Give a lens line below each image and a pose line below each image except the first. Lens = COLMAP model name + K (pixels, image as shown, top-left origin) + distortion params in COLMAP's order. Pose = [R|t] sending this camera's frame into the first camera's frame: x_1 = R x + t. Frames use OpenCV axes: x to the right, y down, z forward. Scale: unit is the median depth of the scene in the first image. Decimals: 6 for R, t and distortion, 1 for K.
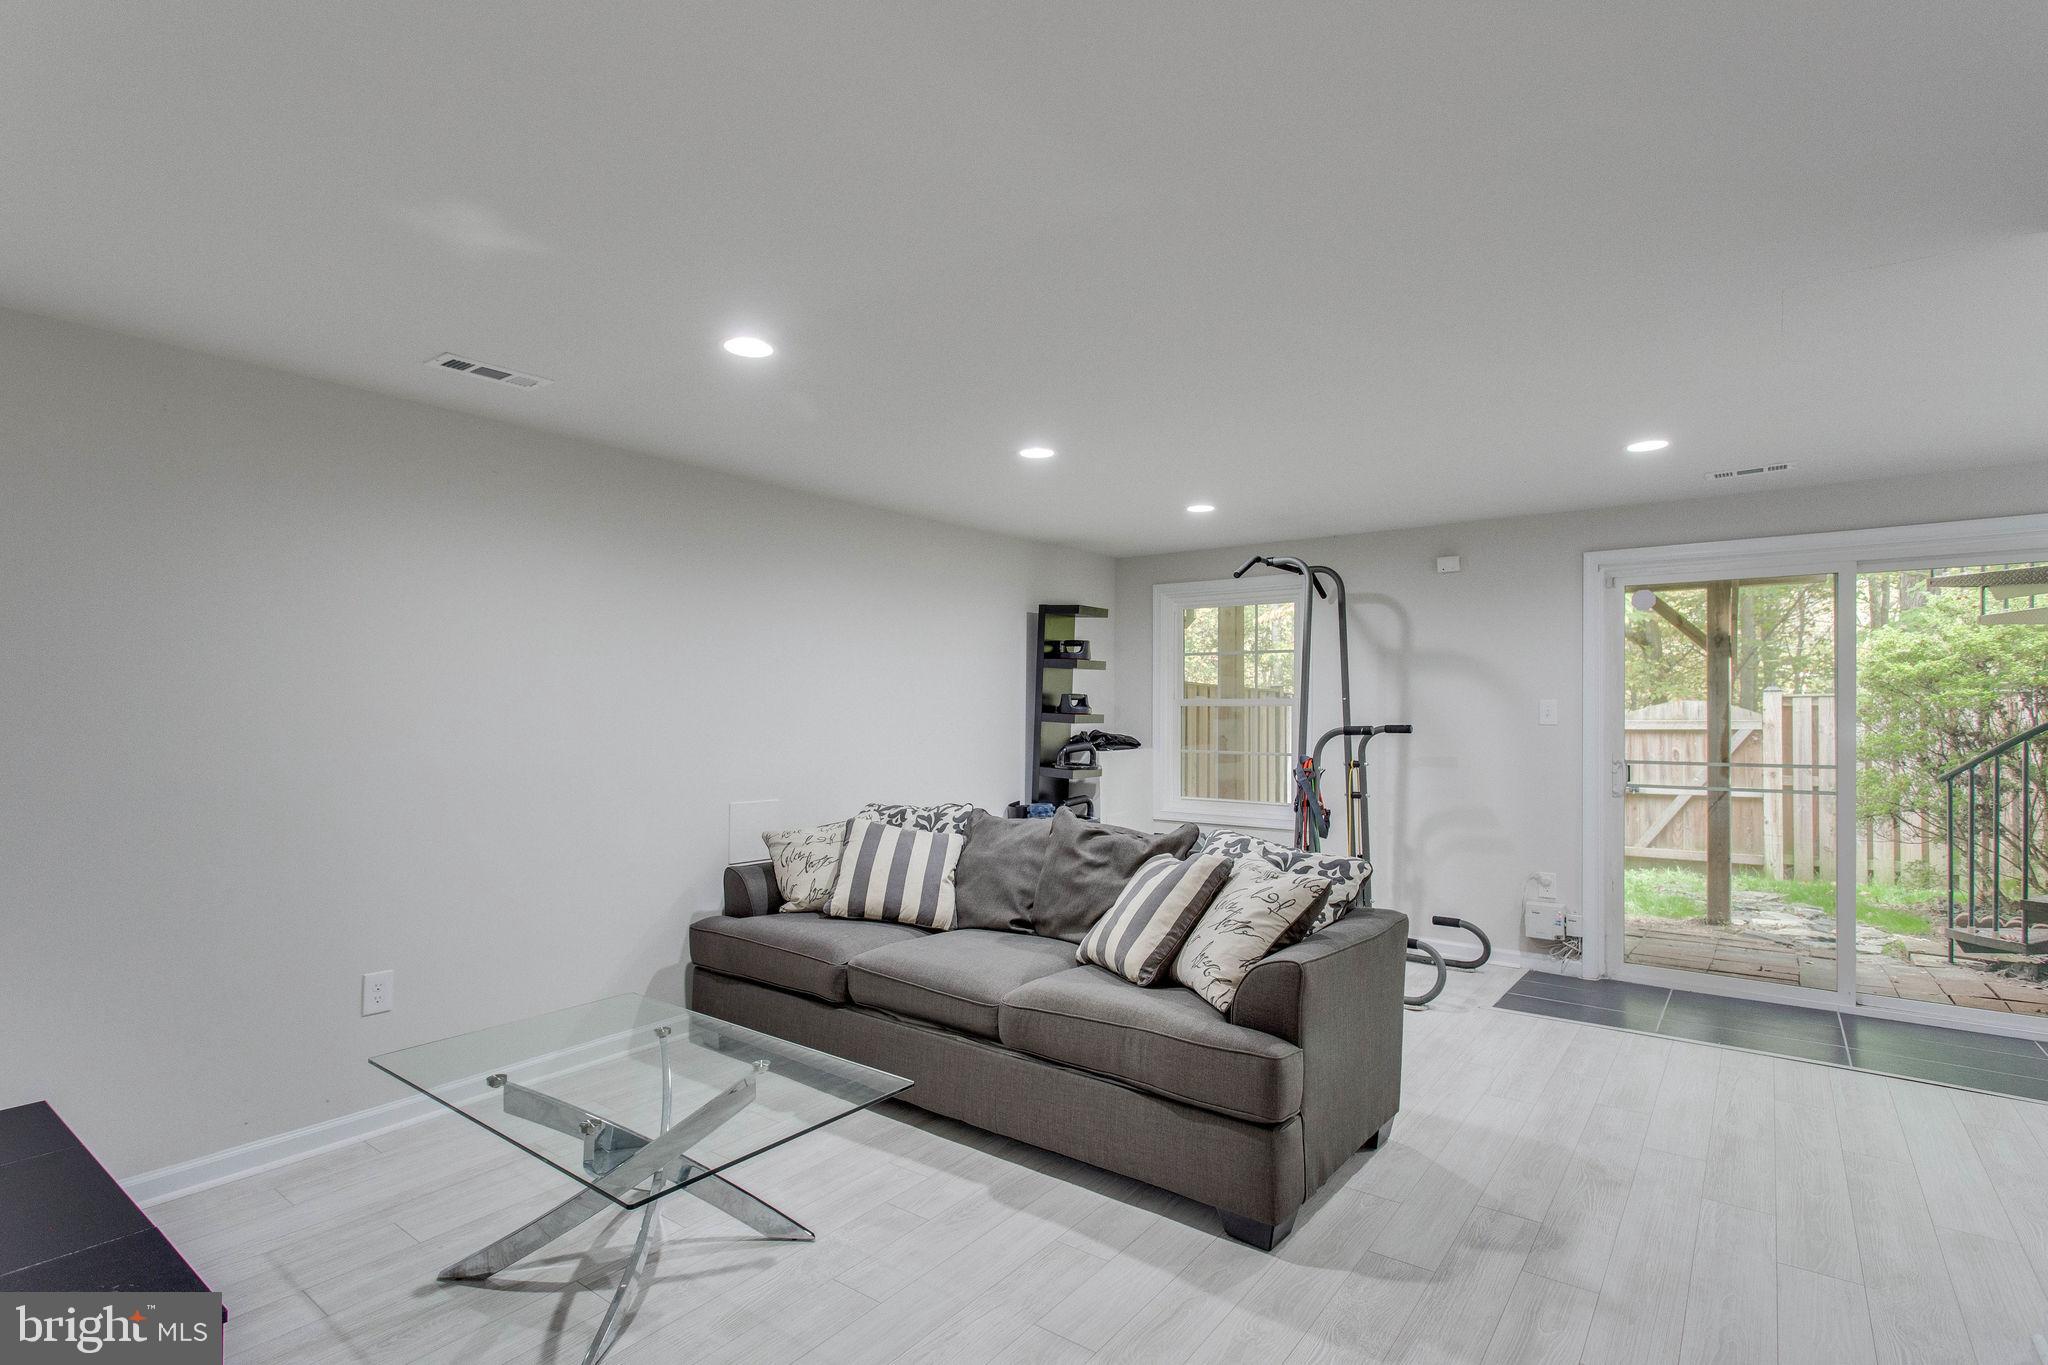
lens RADIAL K [[977.5, 0, 1026.3], [0, 977.5, 695.7], [0, 0, 1]] dist [0.001468, 0.001696]
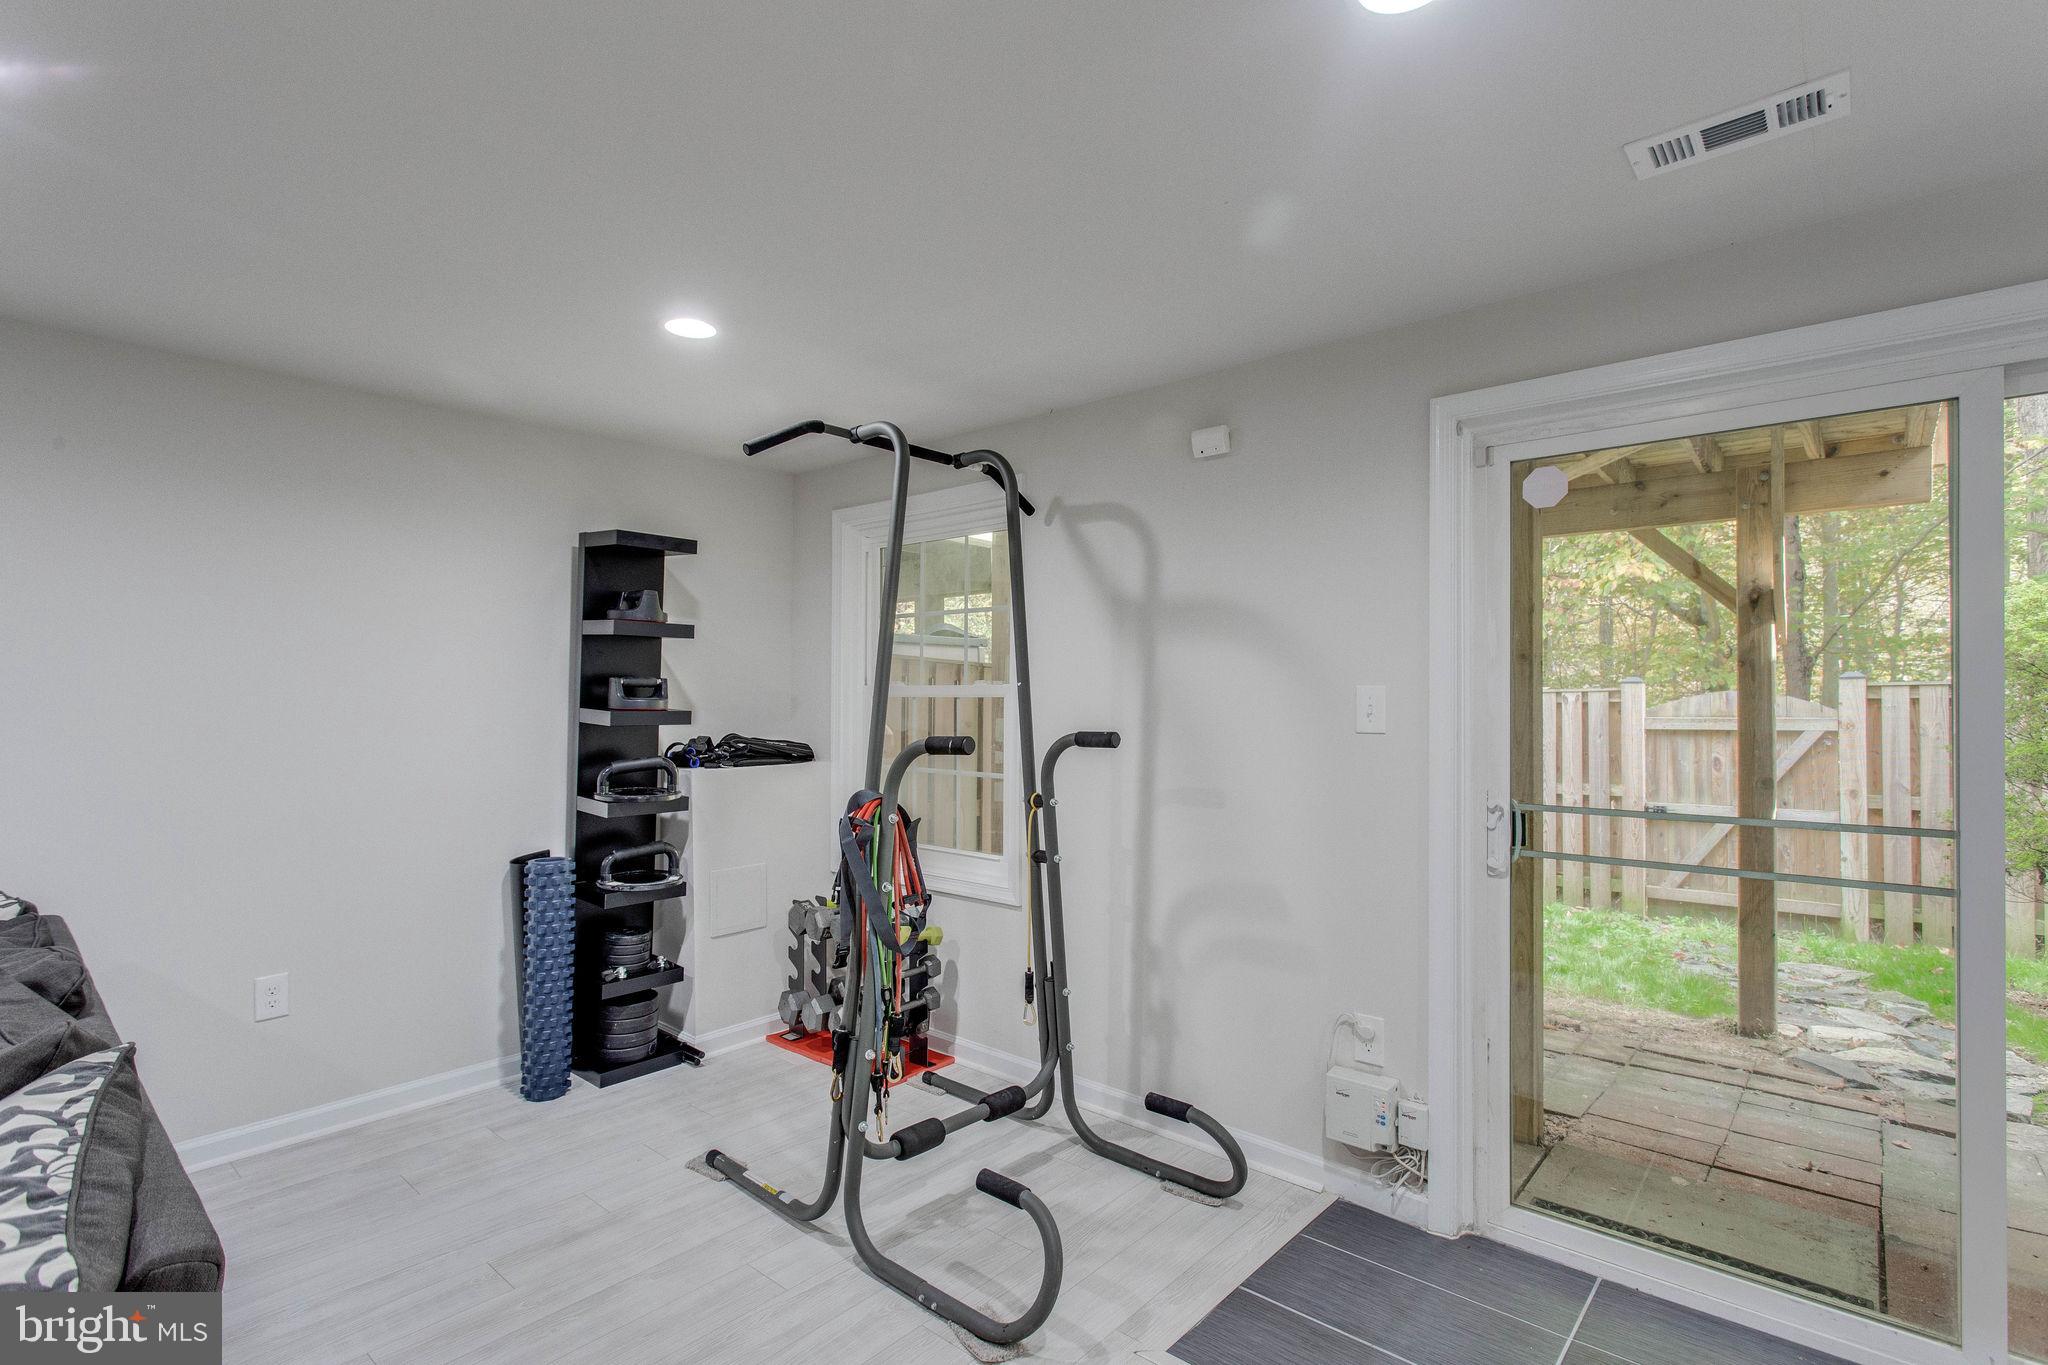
lens RADIAL K [[977.5, 0, 1015.6], [0, 977.5, 682.6], [0, 0, 1]] dist [0.001468, 0.001696]
pose [[0.997784, -0.000007, -0.066535, 0.294442], [-0.000303, 0.999989, -0.004656, 0.004056], [0.066534, 0.004665, 0.997773, 0.360609]]
